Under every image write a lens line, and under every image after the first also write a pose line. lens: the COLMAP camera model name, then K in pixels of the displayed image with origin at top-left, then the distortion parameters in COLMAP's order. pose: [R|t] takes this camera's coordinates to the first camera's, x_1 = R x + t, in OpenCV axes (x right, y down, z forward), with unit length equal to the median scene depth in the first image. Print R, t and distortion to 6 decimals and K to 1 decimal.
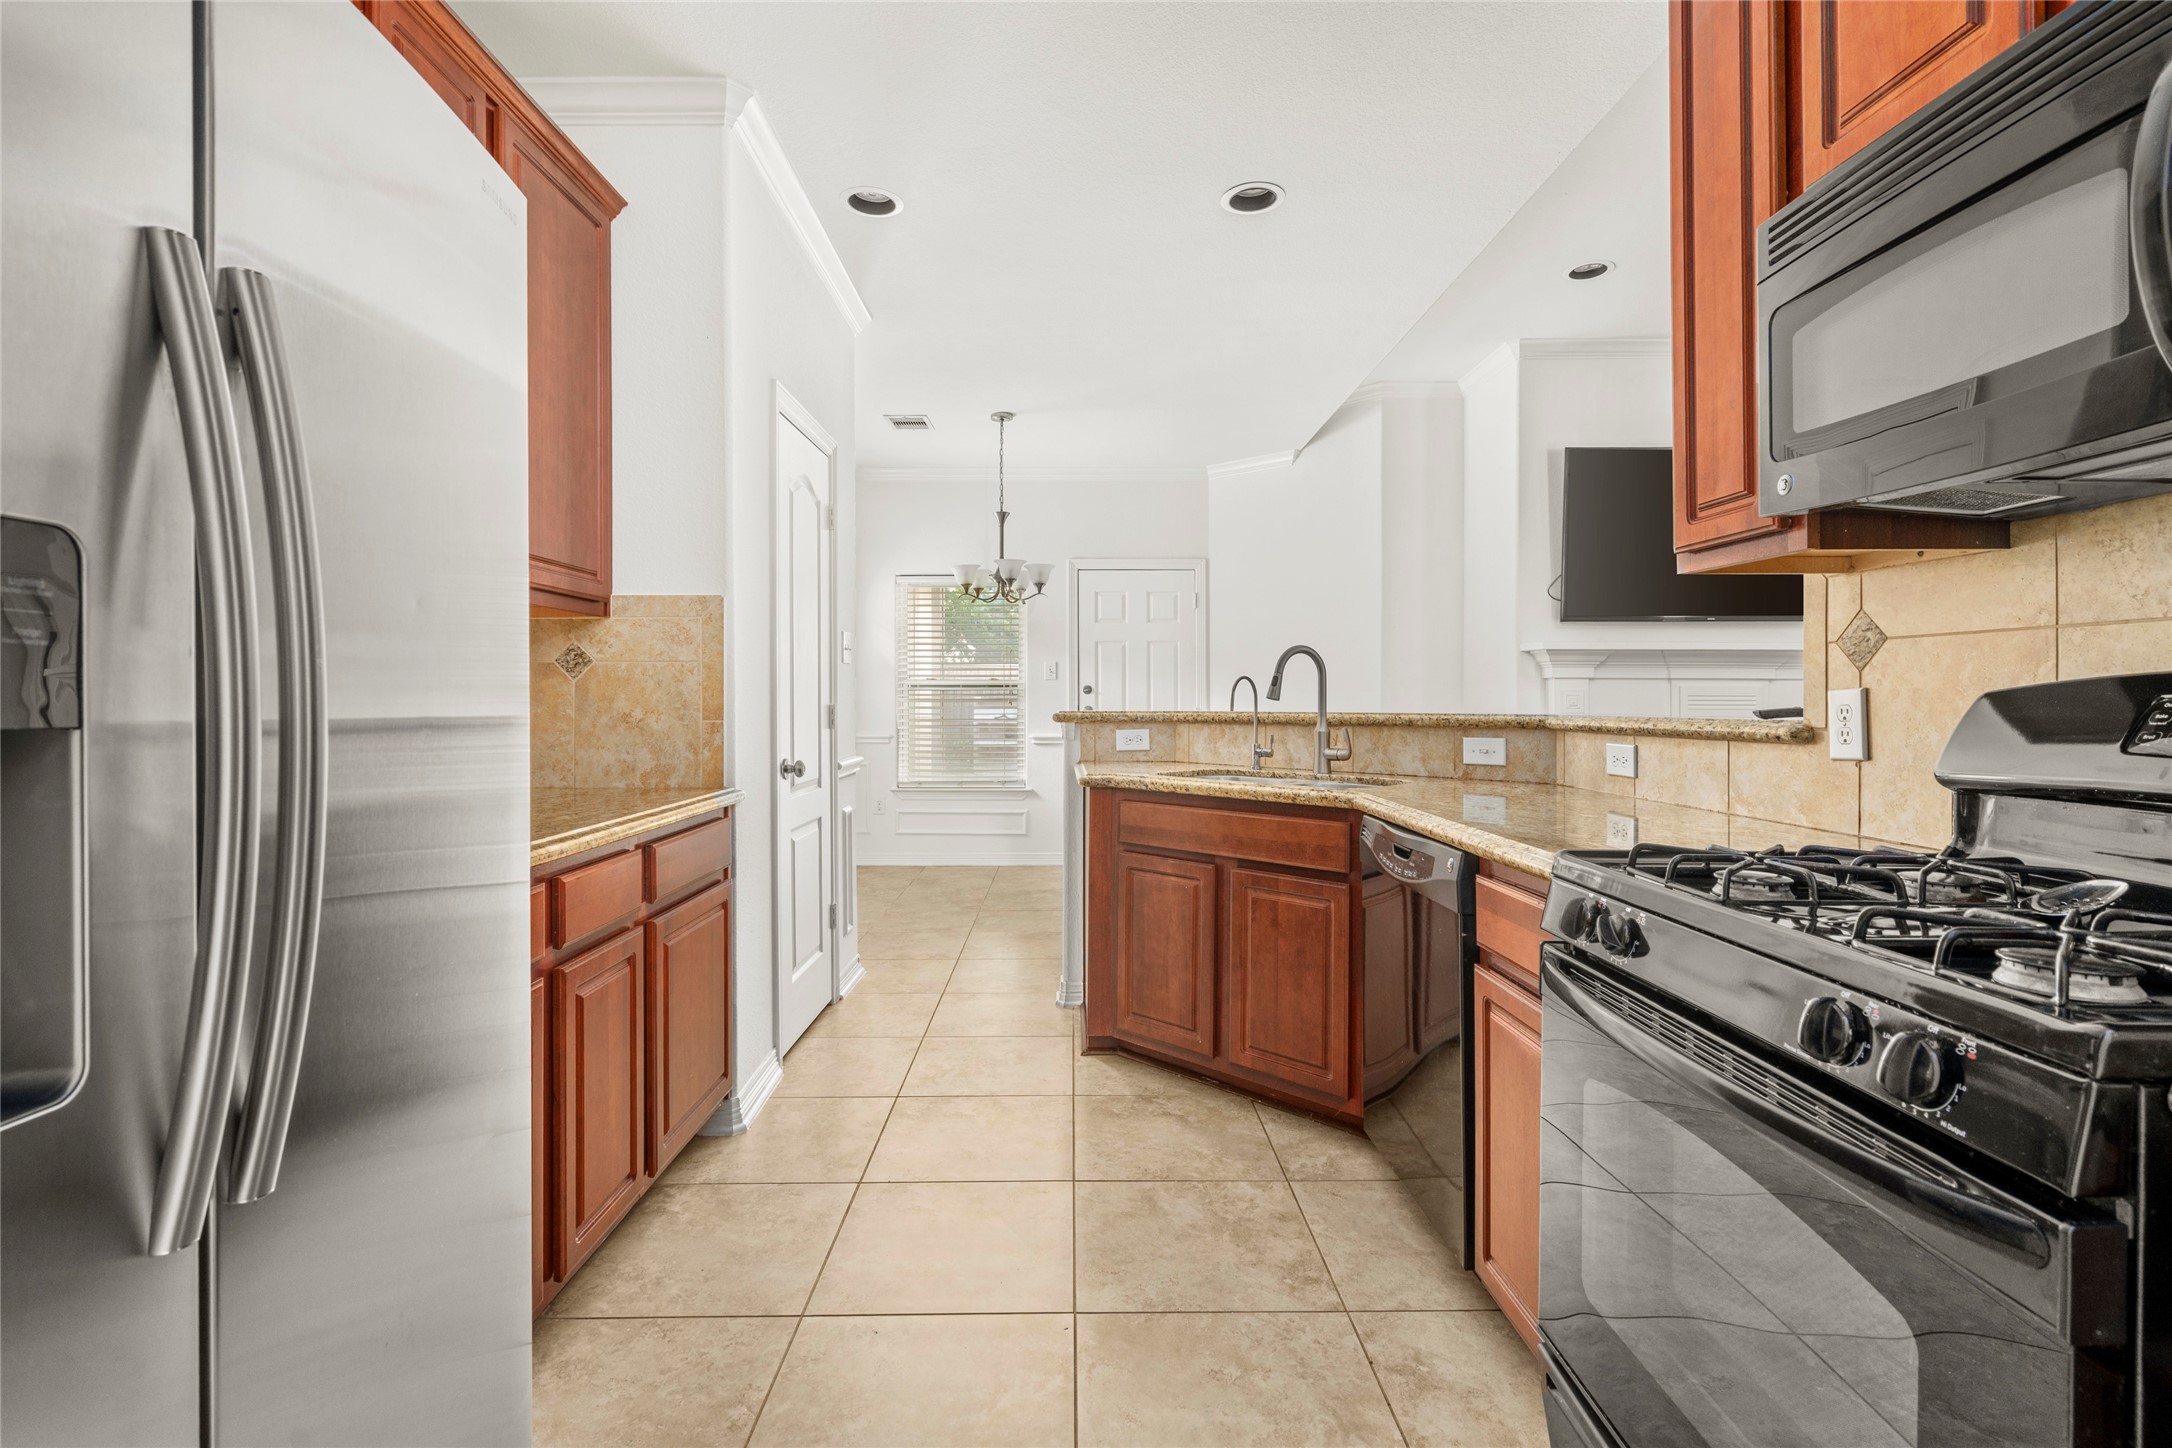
lens RADIAL K [[978.7, 0, 1090.4], [0, 978.7, 706.2], [0, 0, 1]] dist [-0.004646, 0.002205]
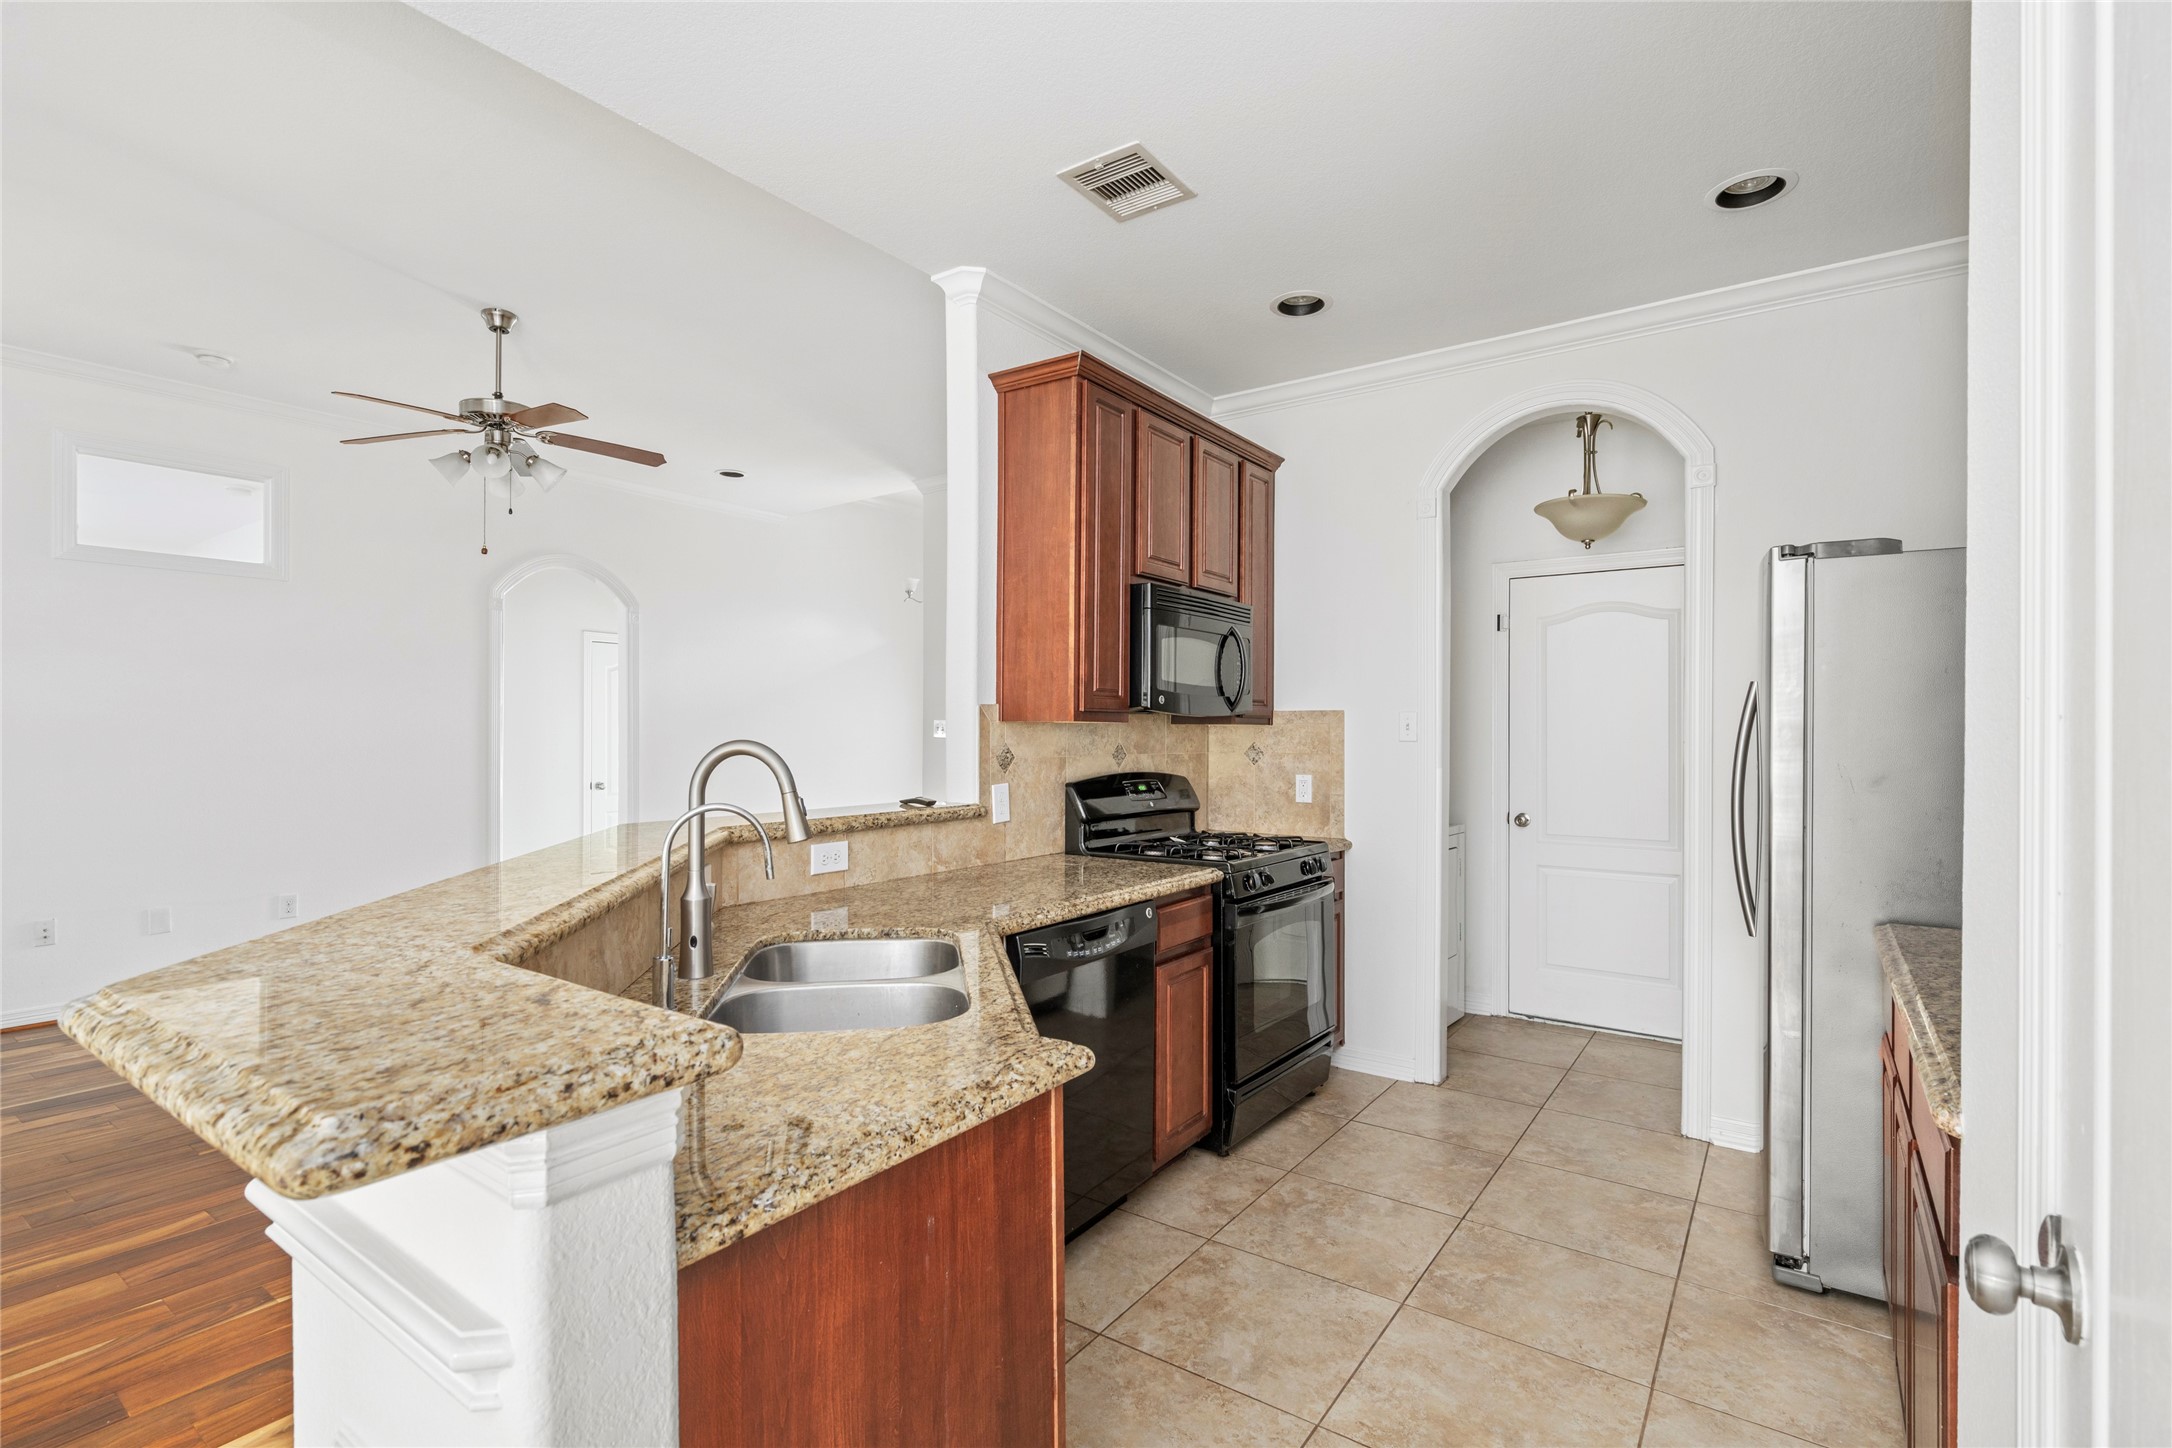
lens RADIAL K [[978.7, 0, 1094.7], [0, 978.7, 737.1], [0, 0, 1]] dist [-0.004646, 0.002205]
pose [[-0.803085, -0.005087, 0.595843, -0.402373], [-0.003659, 0.999987, 0.003606, -0.098172], [-0.595854, 0.000715, -0.803093, 2.044714]]
